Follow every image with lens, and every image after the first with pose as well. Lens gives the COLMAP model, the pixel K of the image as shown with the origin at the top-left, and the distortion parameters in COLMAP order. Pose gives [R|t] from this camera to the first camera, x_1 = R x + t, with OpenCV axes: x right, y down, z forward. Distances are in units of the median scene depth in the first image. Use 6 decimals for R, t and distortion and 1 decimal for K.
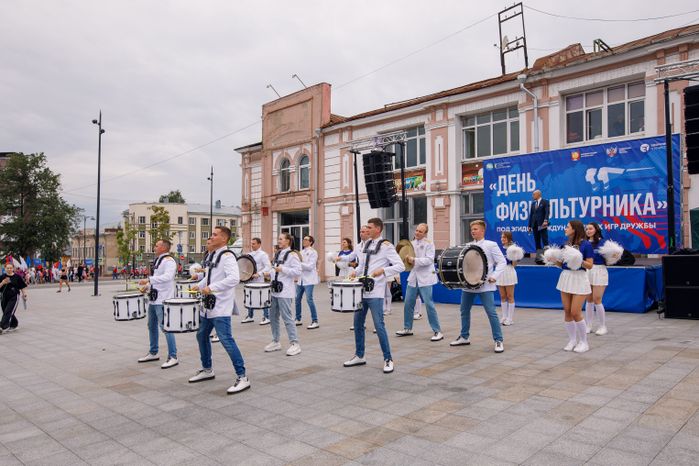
lens RADIAL K [[515.0, 0, 348.5], [0, 515.0, 240.1], [0, 0, 1]] dist [-0.003885, 0.051773]
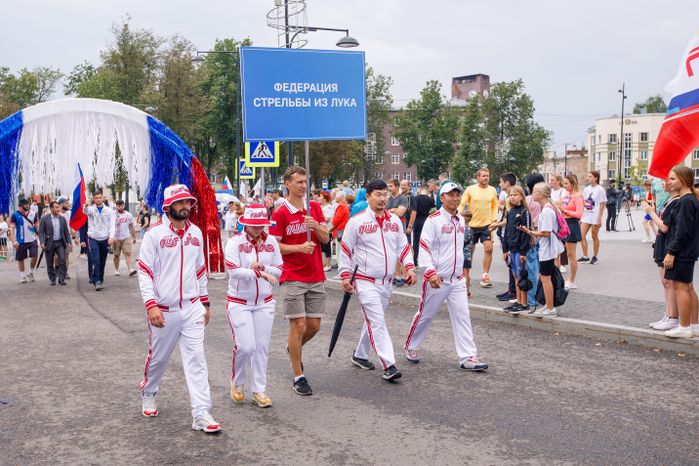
lens RADIAL K [[747.7, 0, 325.8], [0, 747.7, 192.6], [0, 0, 1]] dist [0.057380, 0.000000]
pose [[0.746720, 0.005306, -0.665118, 0.421185], [0.023559, 0.999130, 0.034419, -0.053485], [0.664722, -0.041371, 0.745945, -1.591909]]
